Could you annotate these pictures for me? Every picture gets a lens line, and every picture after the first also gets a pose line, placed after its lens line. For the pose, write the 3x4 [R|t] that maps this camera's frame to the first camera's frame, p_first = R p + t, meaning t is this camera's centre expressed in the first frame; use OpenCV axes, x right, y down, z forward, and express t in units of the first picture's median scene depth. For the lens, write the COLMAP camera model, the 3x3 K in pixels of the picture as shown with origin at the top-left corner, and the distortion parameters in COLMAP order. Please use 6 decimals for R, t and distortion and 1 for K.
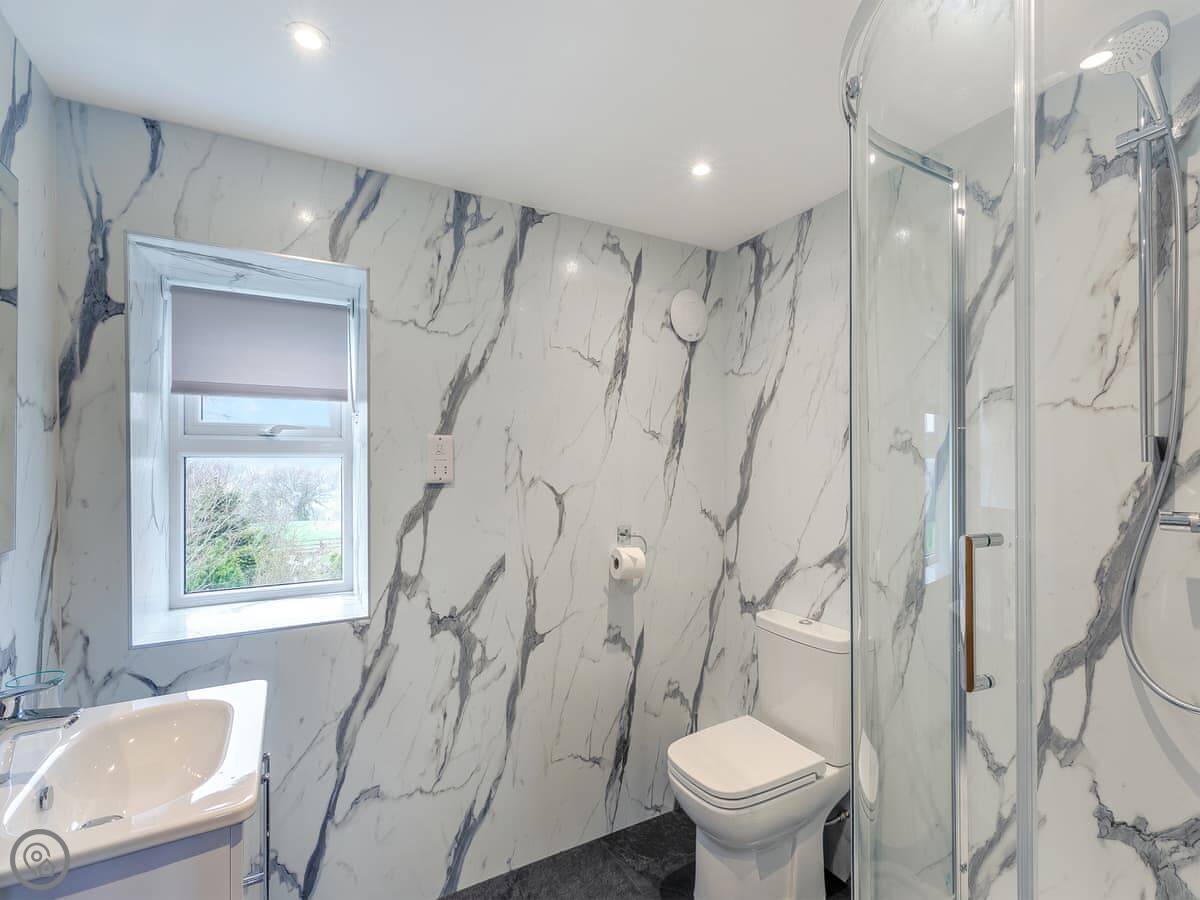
lens RADIAL K [[554.8, 0, 600.0], [0, 554.8, 450.0], [0, 0, 1]] dist [-0.000494, -0.001258]
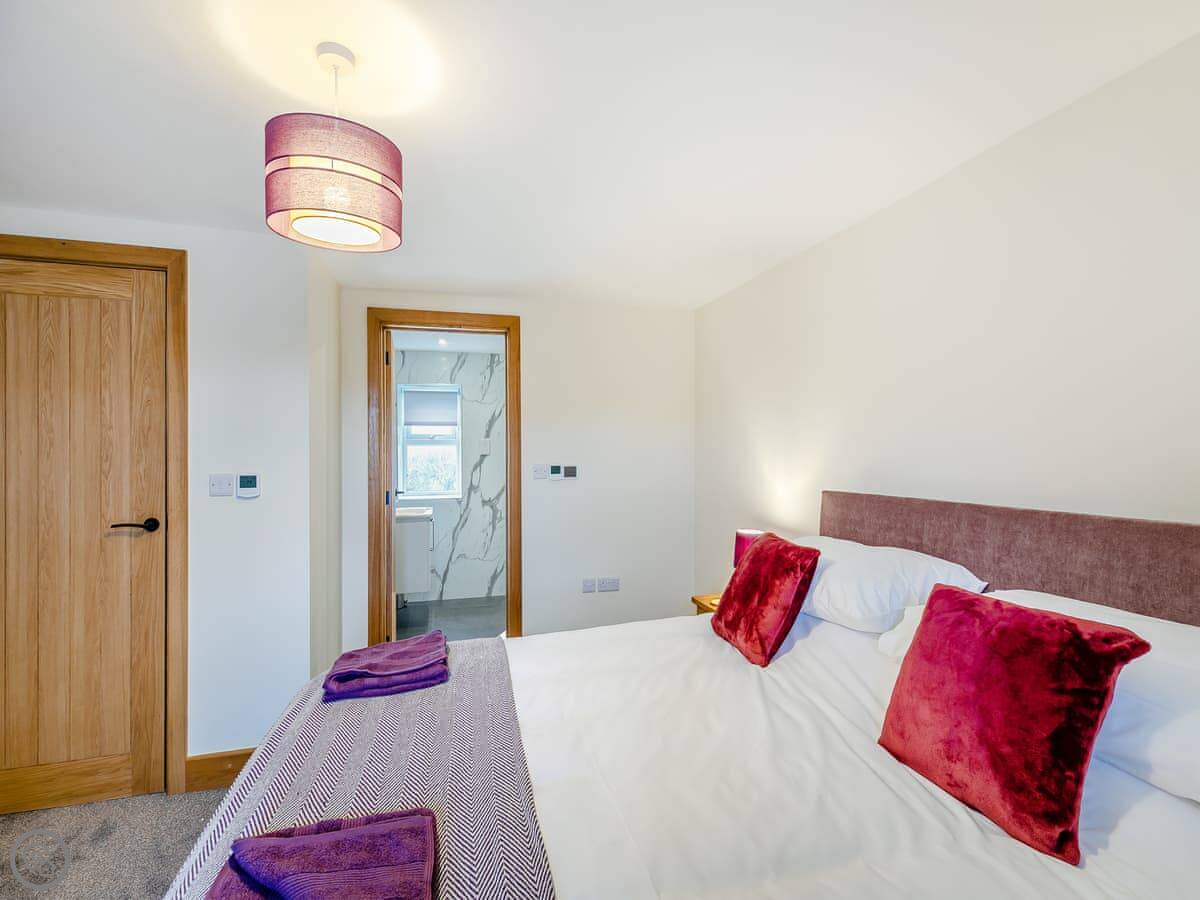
lens RADIAL K [[554.8, 0, 600.0], [0, 554.8, 450.0], [0, 0, 1]] dist [-0.000494, -0.001258]
pose [[0.975891, -0.003951, -0.218225, 0.945471], [0.002755, 0.999979, -0.005784, 0.053486], [0.218243, 0.005043, 0.975881, -1.732174]]
